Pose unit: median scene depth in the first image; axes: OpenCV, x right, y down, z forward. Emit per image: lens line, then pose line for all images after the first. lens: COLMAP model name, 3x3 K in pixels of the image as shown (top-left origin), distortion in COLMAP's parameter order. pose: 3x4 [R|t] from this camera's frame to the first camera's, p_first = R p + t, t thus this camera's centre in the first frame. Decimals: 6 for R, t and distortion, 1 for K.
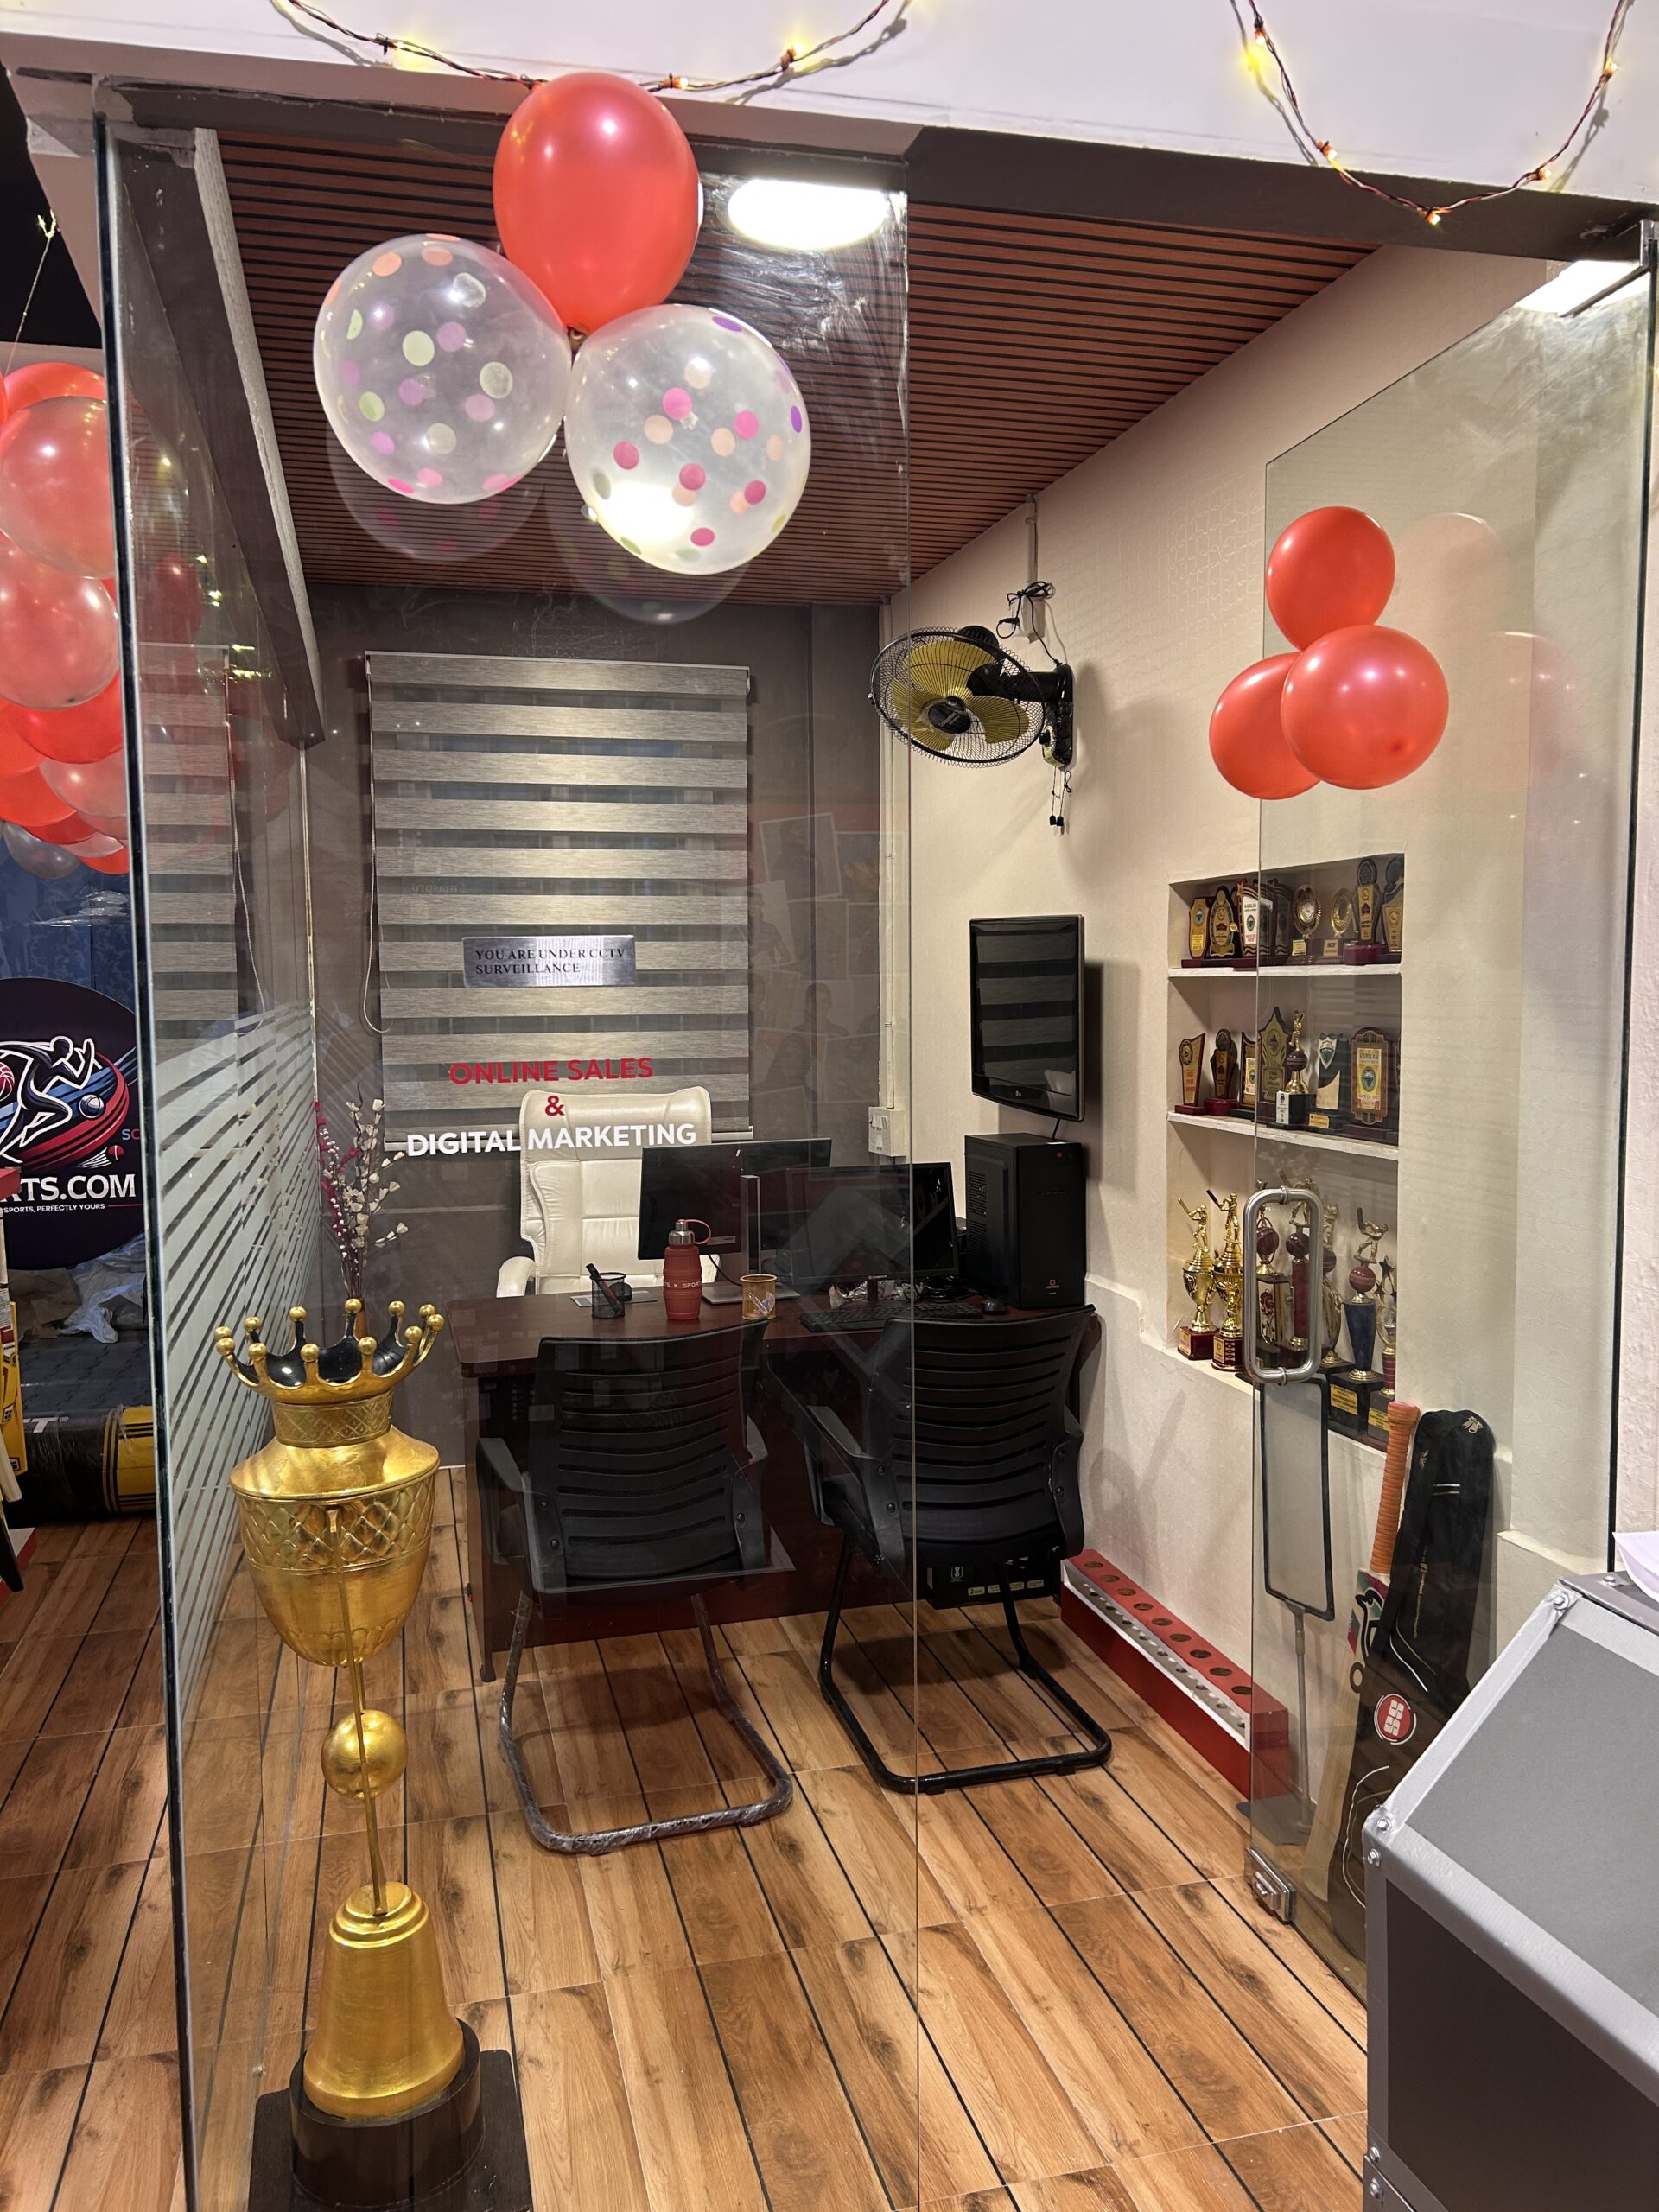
lens RADIAL K [[1662.7, 0, 826.8], [0, 1662.7, 1110.4], [0, 0, 1]] dist [0.000344, -0.008654]
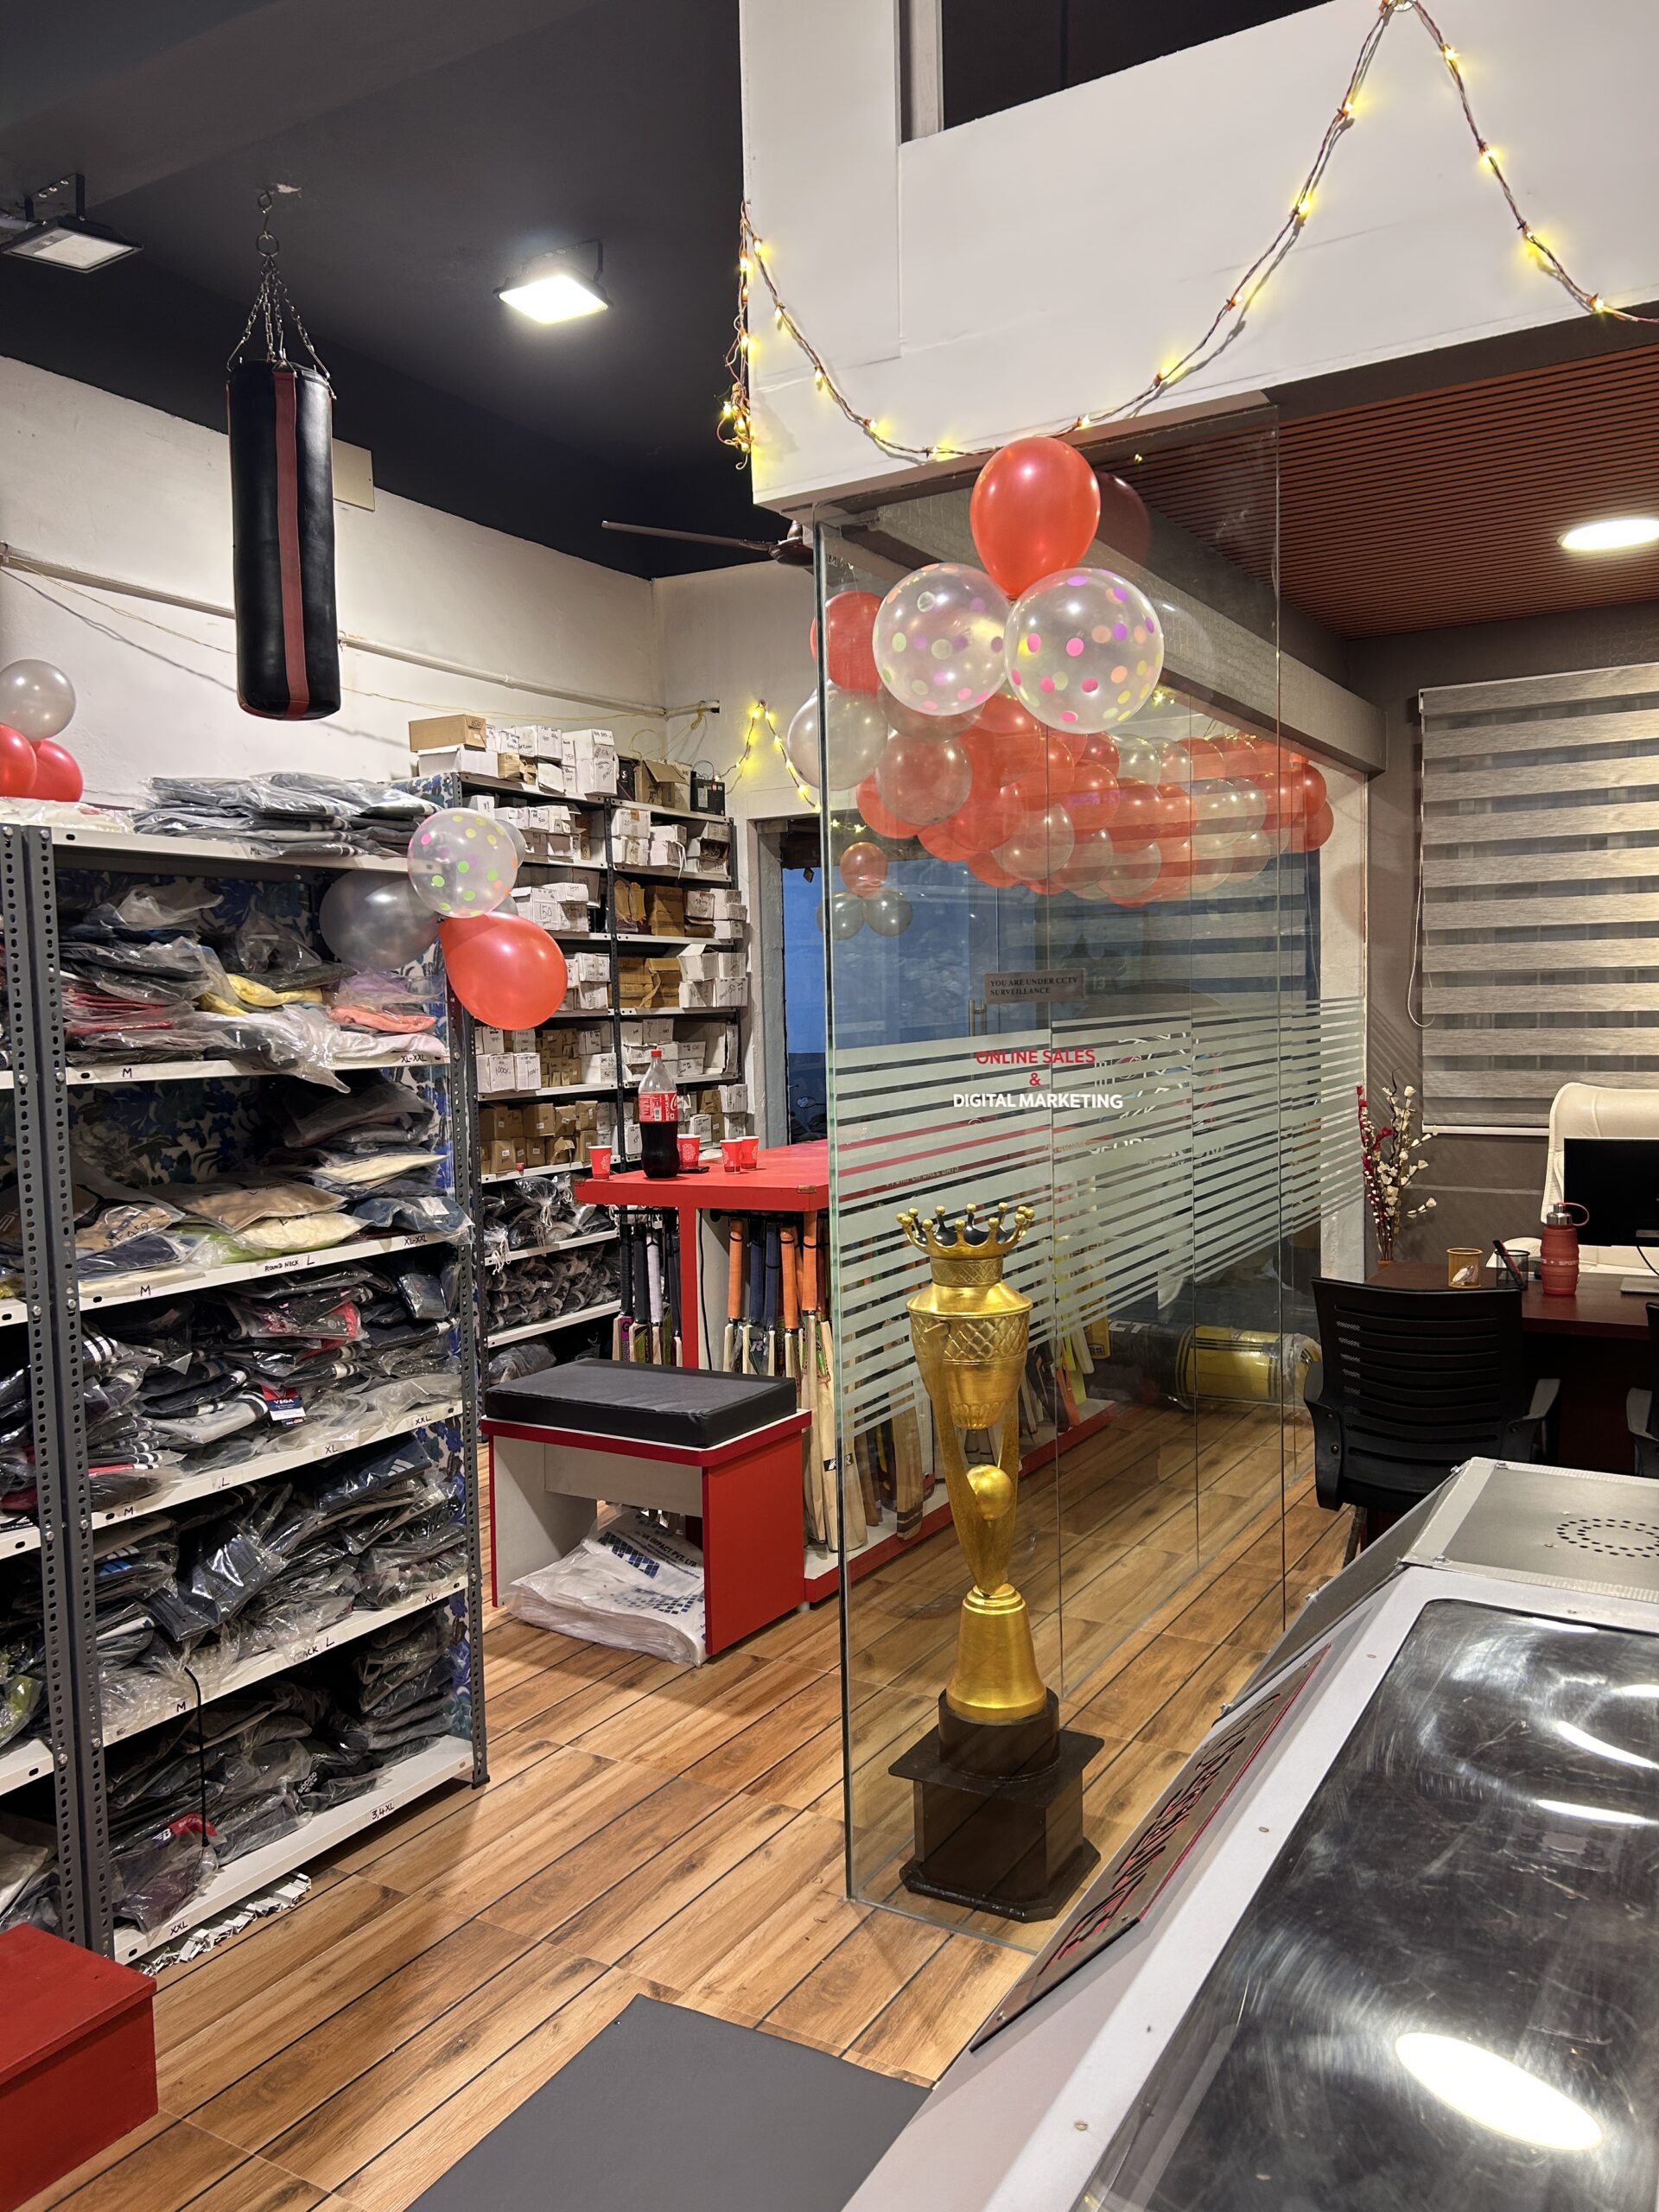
lens RADIAL K [[1662.7, 0, 825.7], [0, 1662.7, 1103.7], [0, 0, 1]] dist [0.000344, -0.008654]
pose [[0.703204, 0.037038, -0.710023, 0.251849], [-0.036665, 0.999203, 0.015811, 0.001918], [0.710043, 0.014915, 0.704001, -0.076174]]
